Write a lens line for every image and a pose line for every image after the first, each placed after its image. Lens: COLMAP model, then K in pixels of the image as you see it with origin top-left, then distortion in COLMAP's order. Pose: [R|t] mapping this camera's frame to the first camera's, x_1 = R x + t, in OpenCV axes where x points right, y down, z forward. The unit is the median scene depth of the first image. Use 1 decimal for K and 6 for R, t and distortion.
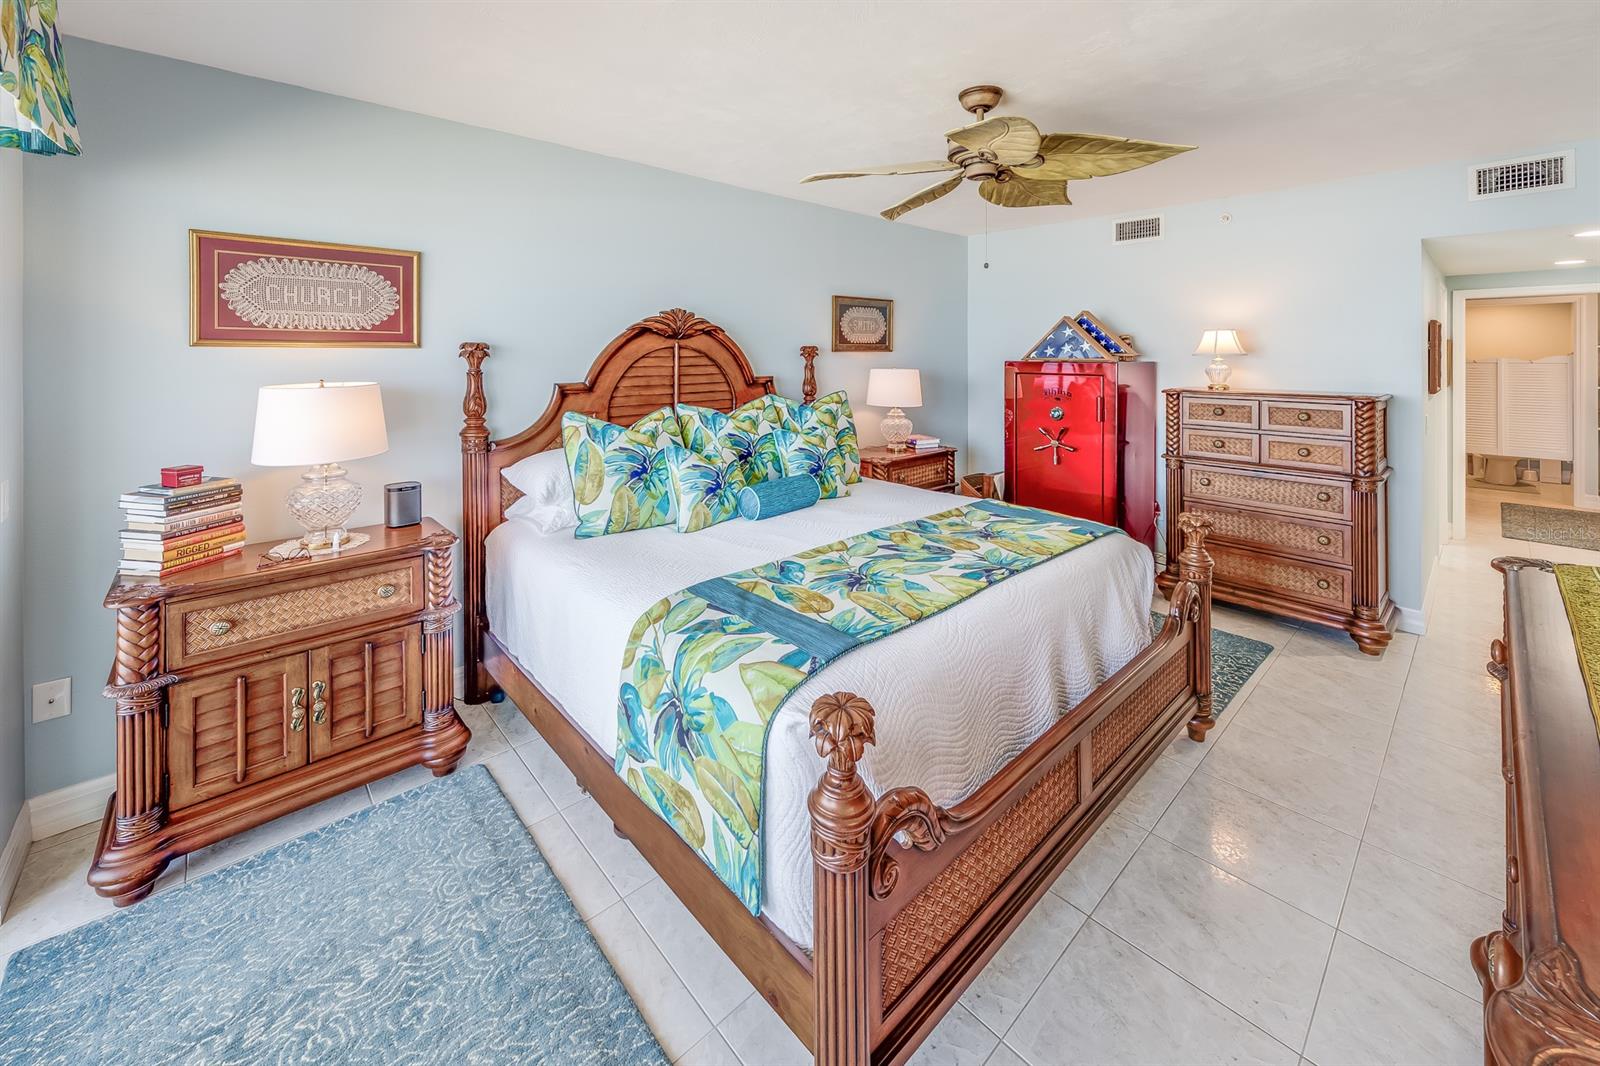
lens RADIAL K [[609.3, 0, 800.0], [0, 609.3, 533.0], [0, 0, 1]] dist [0.006028, -0.000003]
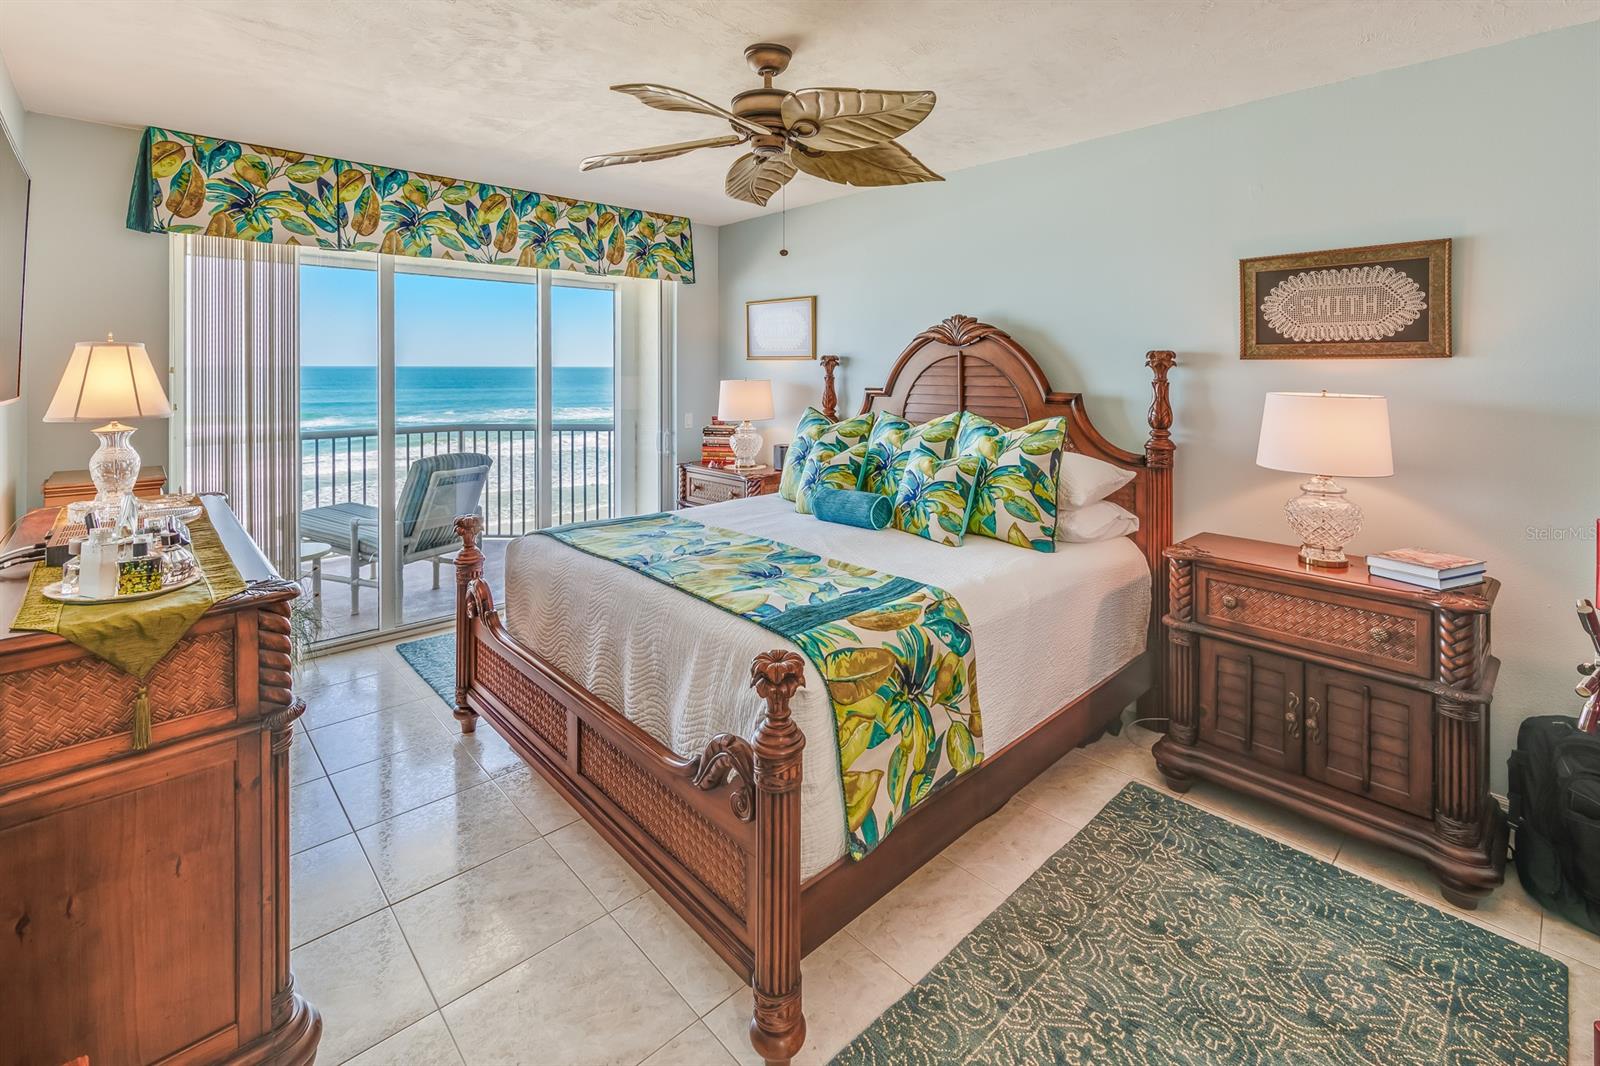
lens RADIAL K [[658.0, 0, 838.5], [0, 658.0, 510.7], [0, 0, 1]] dist [0.000957, 0.000129]
pose [[0.018302, 0.220678, -0.975175, 0.617429], [-0.285916, 0.935764, 0.206393, -0.175017], [0.958080, 0.275041, 0.080222, 0.595951]]
